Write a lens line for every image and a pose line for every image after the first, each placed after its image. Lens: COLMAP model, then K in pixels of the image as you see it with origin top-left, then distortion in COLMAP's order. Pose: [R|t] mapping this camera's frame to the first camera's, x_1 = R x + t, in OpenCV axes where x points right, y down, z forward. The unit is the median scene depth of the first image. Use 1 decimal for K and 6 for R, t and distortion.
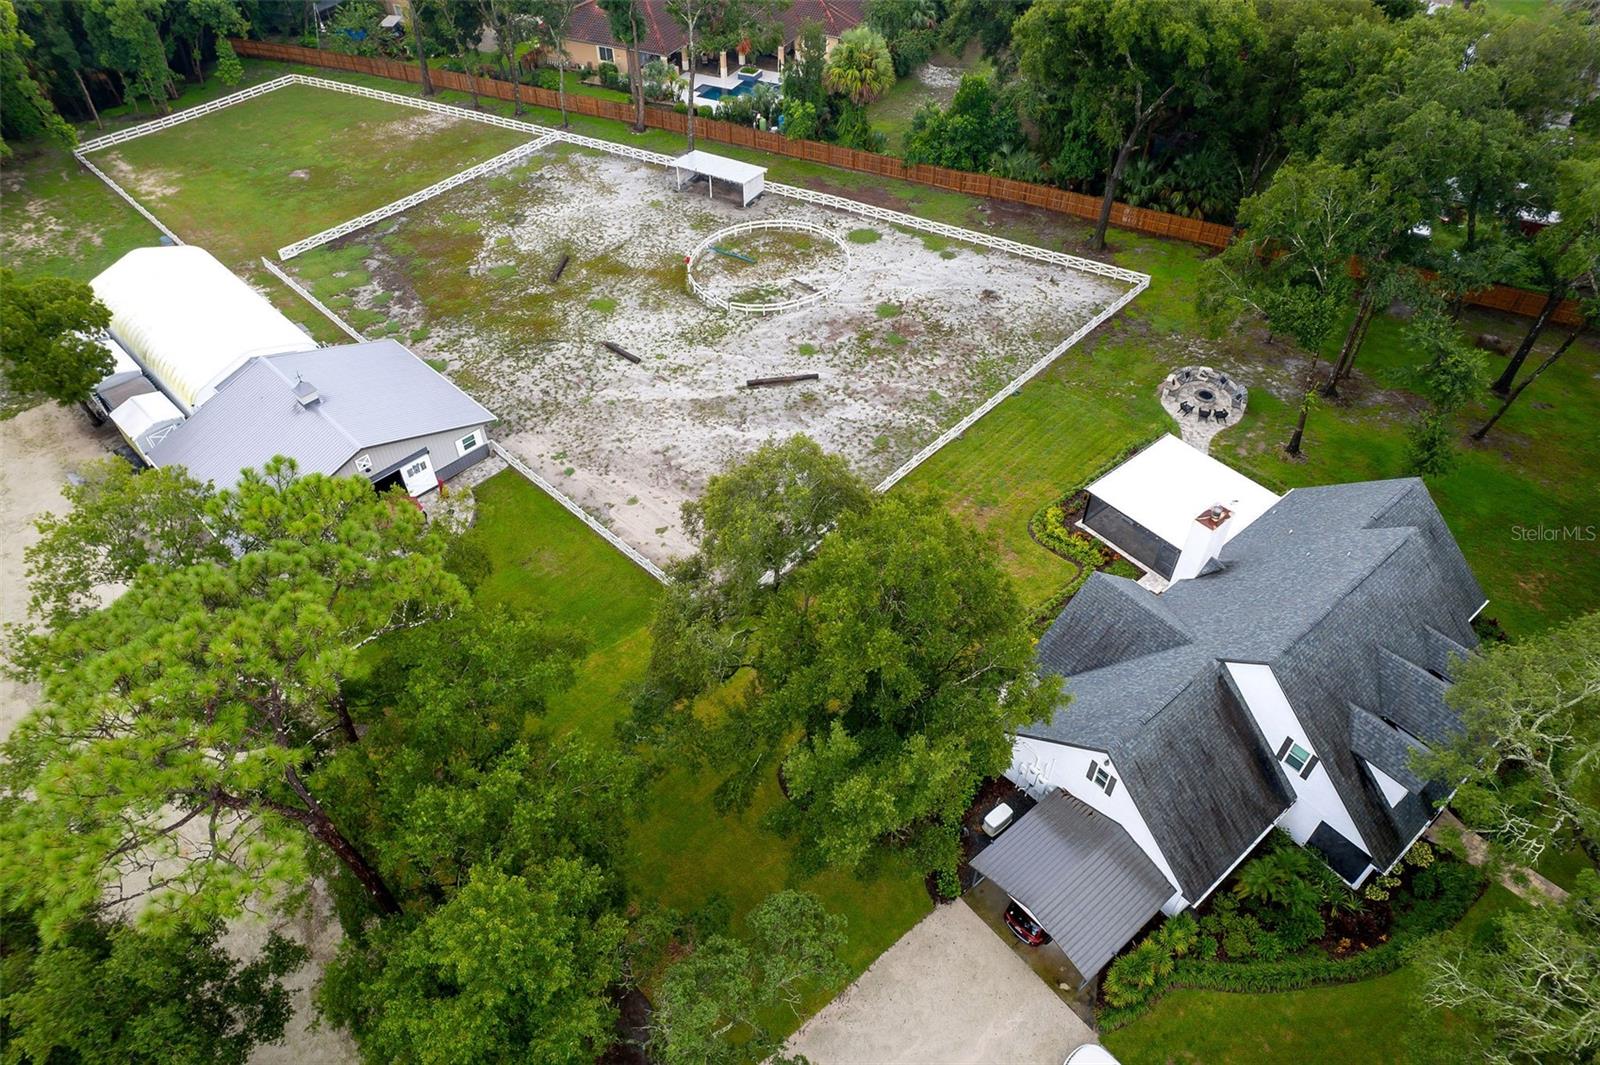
lens RADIAL K [[1028.0, 0, 797.6], [0, 1028.0, 531.7], [0, 0, 1]] dist [-0.075789, 0.069483]
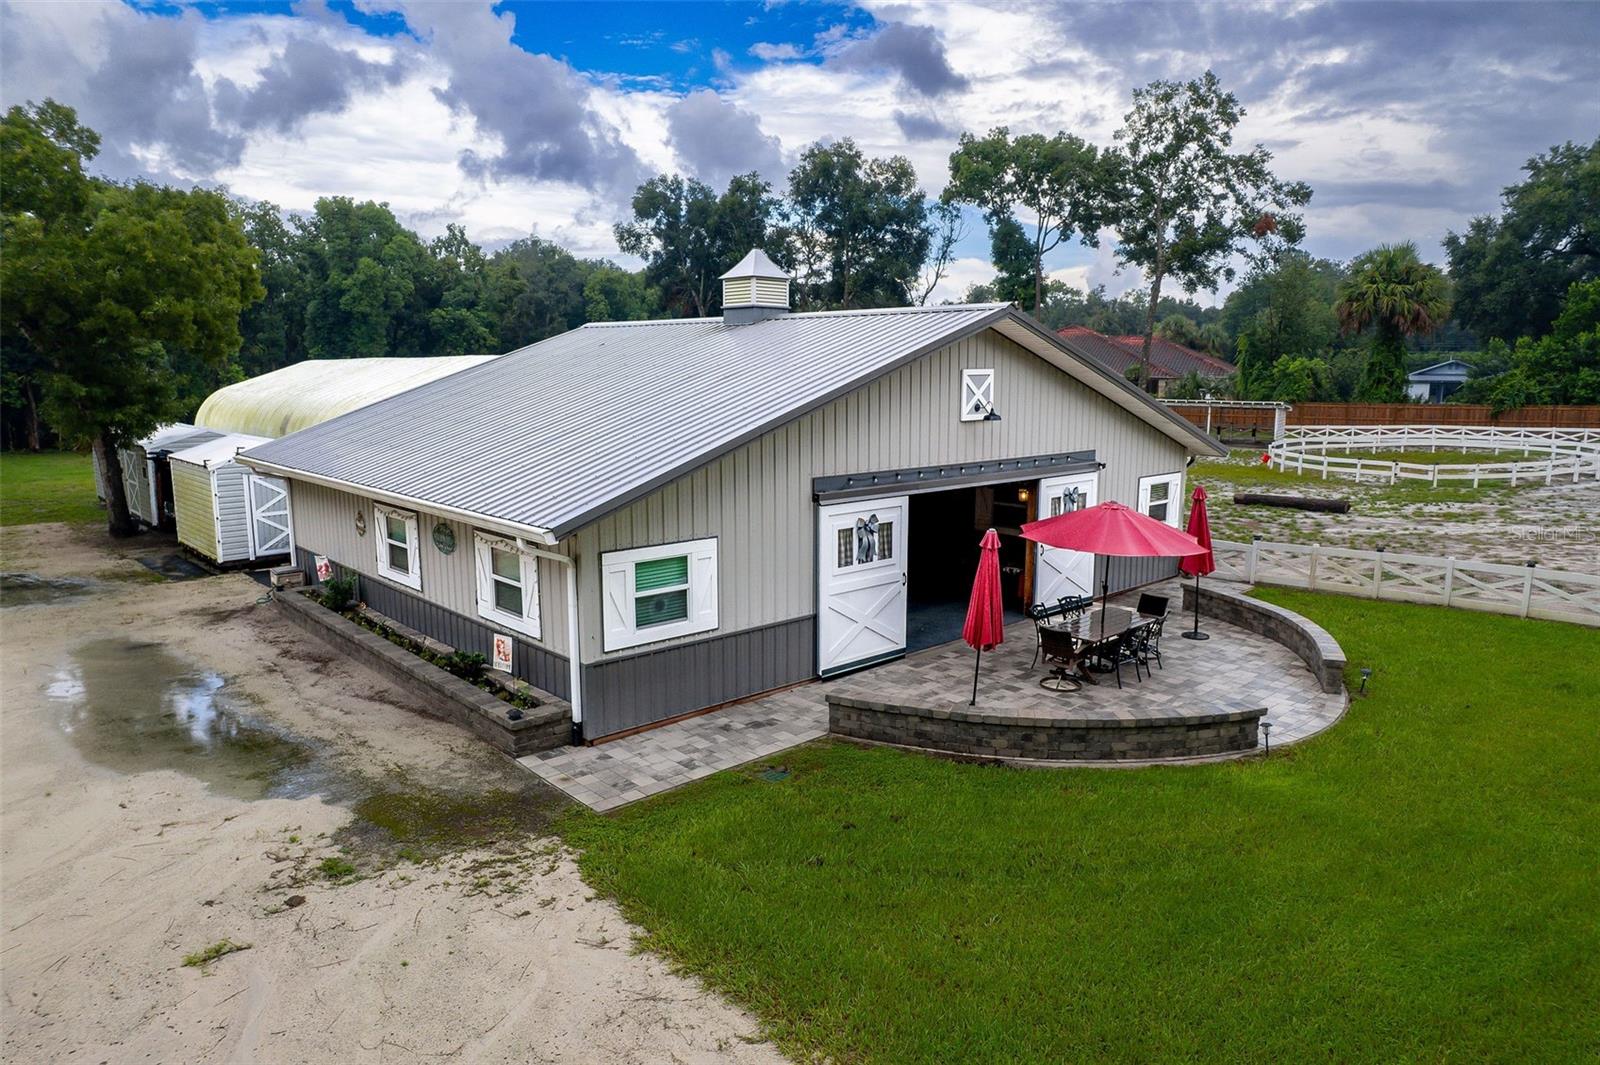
lens RADIAL K [[1028.0, 0, 801.8], [0, 1028.0, 529.9], [0, 0, 1]] dist [-0.075789, 0.069483]
pose [[0.998833, 0.015189, -0.045845, -0.357922], [-0.038954, 0.814491, -0.578867, 0.105739], [0.028548, 0.579977, 0.814132, 0.603038]]
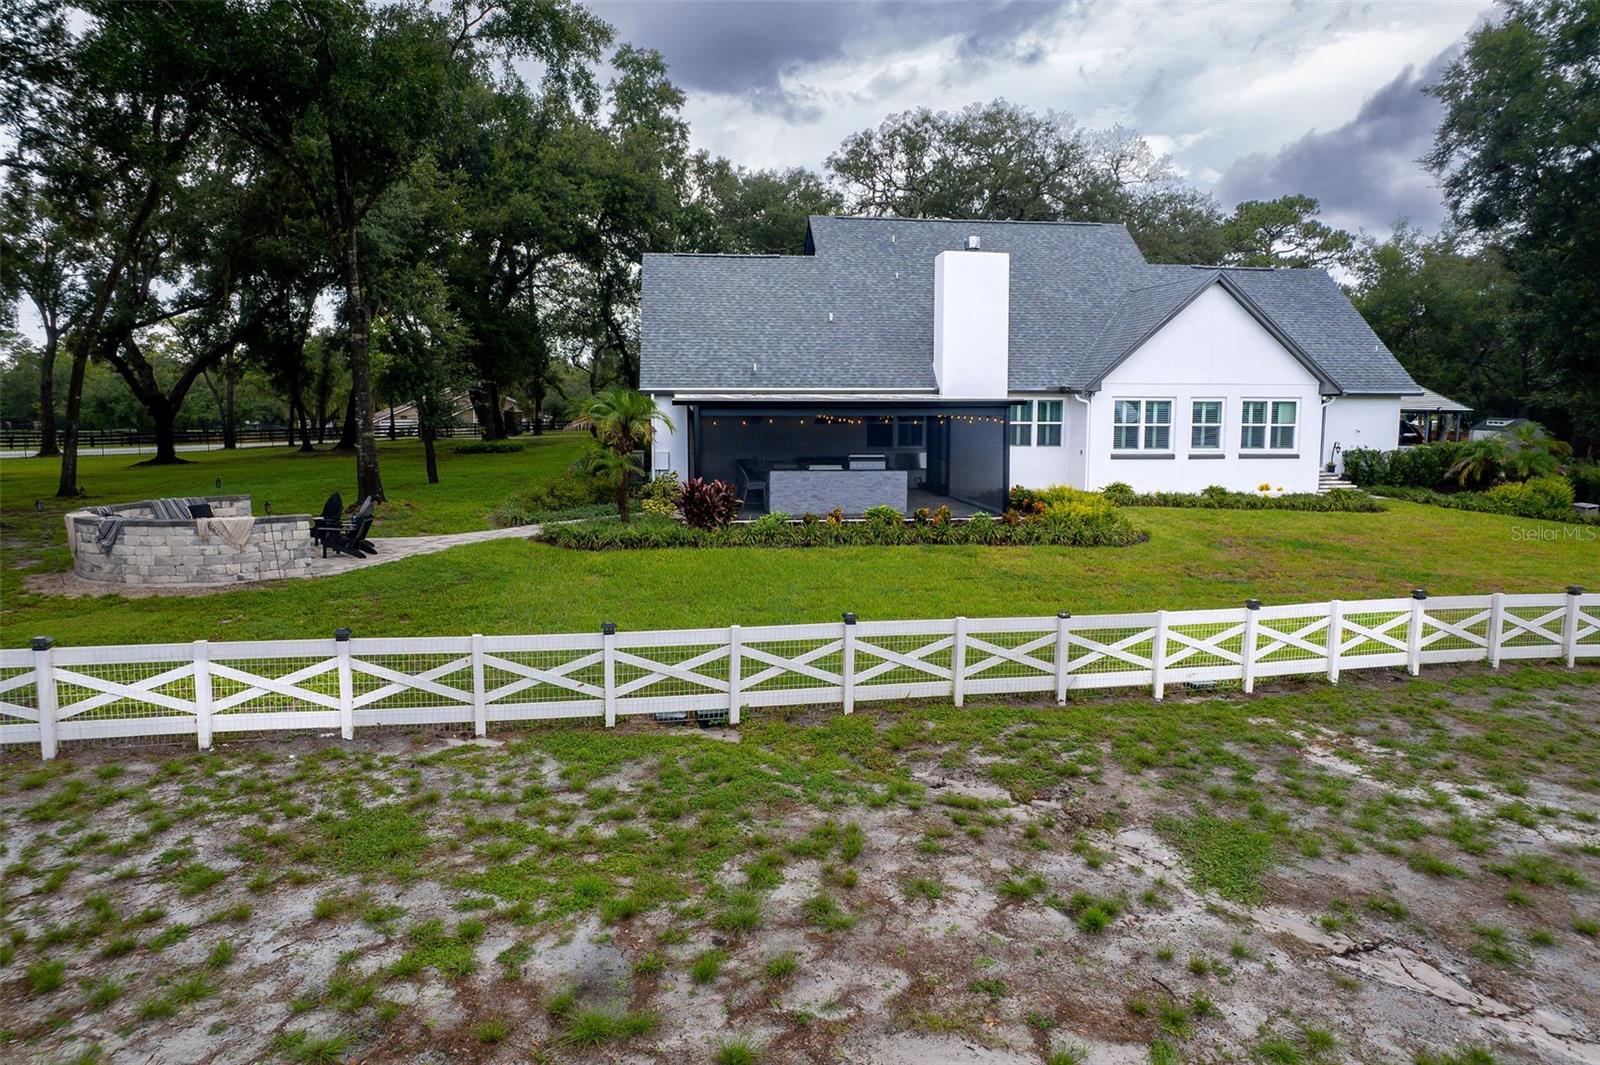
lens RADIAL K [[1028.0, 0, 809.7], [0, 1028.0, 528.7], [0, 0, 1]] dist [-0.075789, 0.069483]
pose [[-0.850028, -0.051855, 0.524179, 0.103915], [0.374890, 0.639492, 0.671198, -0.228879], [-0.370013, 0.767047, -0.524147, 0.945466]]
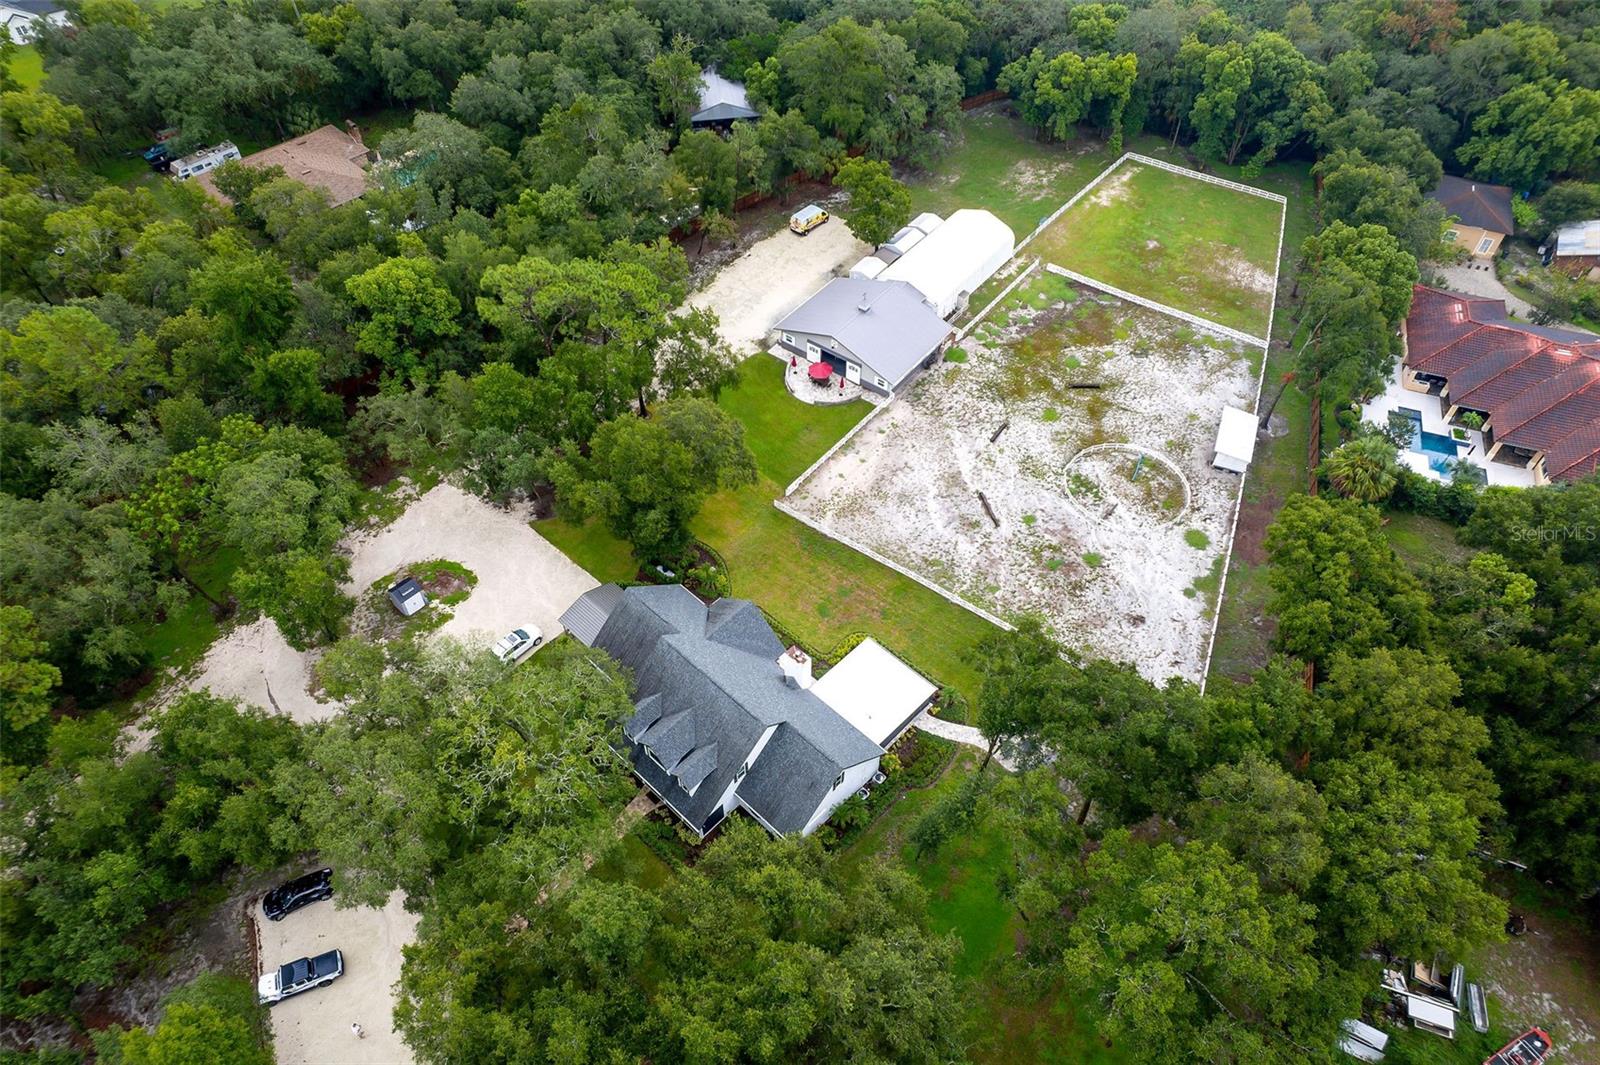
lens RADIAL K [[1028.0, 0, 805.0], [0, 1028.0, 529.6], [0, 0, 1]] dist [-0.075789, 0.069483]
pose [[0.122546, 0.744815, -0.655922, 0.872327], [-0.700155, 0.533287, 0.474750, -0.598592], [0.703395, 0.401068, 0.586838, -0.043388]]
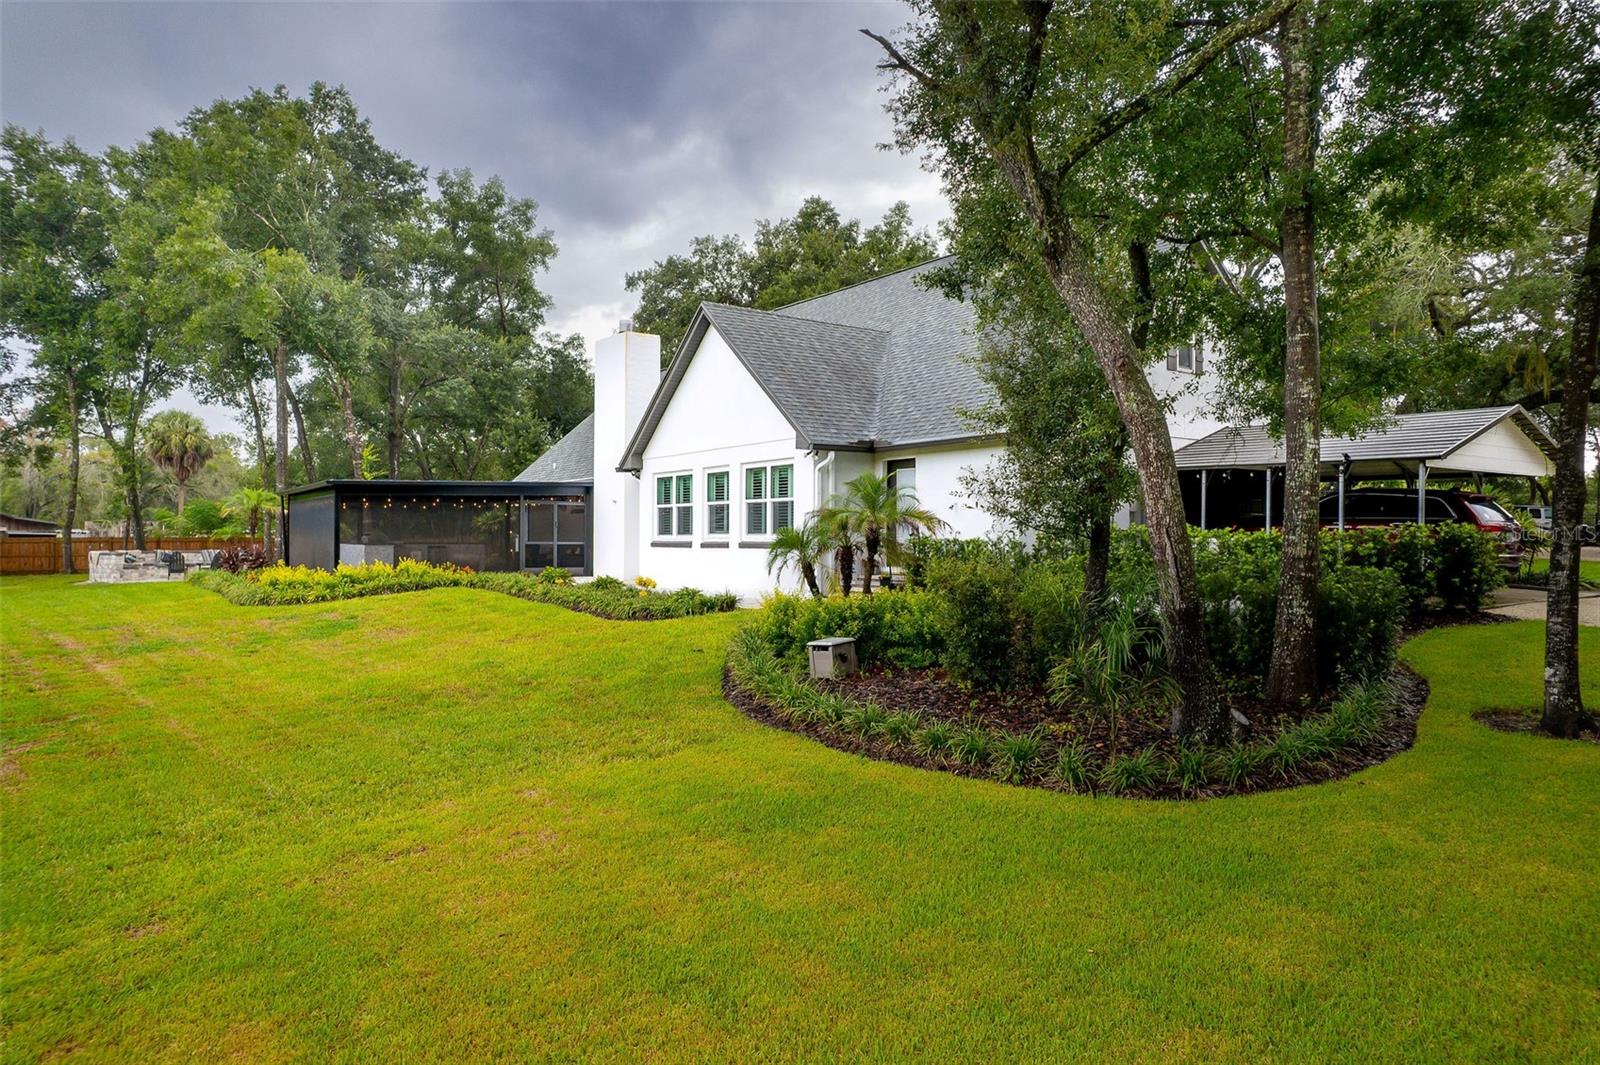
lens RADIAL K [[1028.0, 0, 805.8], [0, 1028.0, 534.7], [0, 0, 1]] dist [-0.075789, 0.069483]
pose [[0.052361, 0.013099, 0.998542, -0.117207], [0.698607, 0.714025, -0.046000, 0.106475], [-0.713587, 0.699997, 0.028236, 0.630321]]
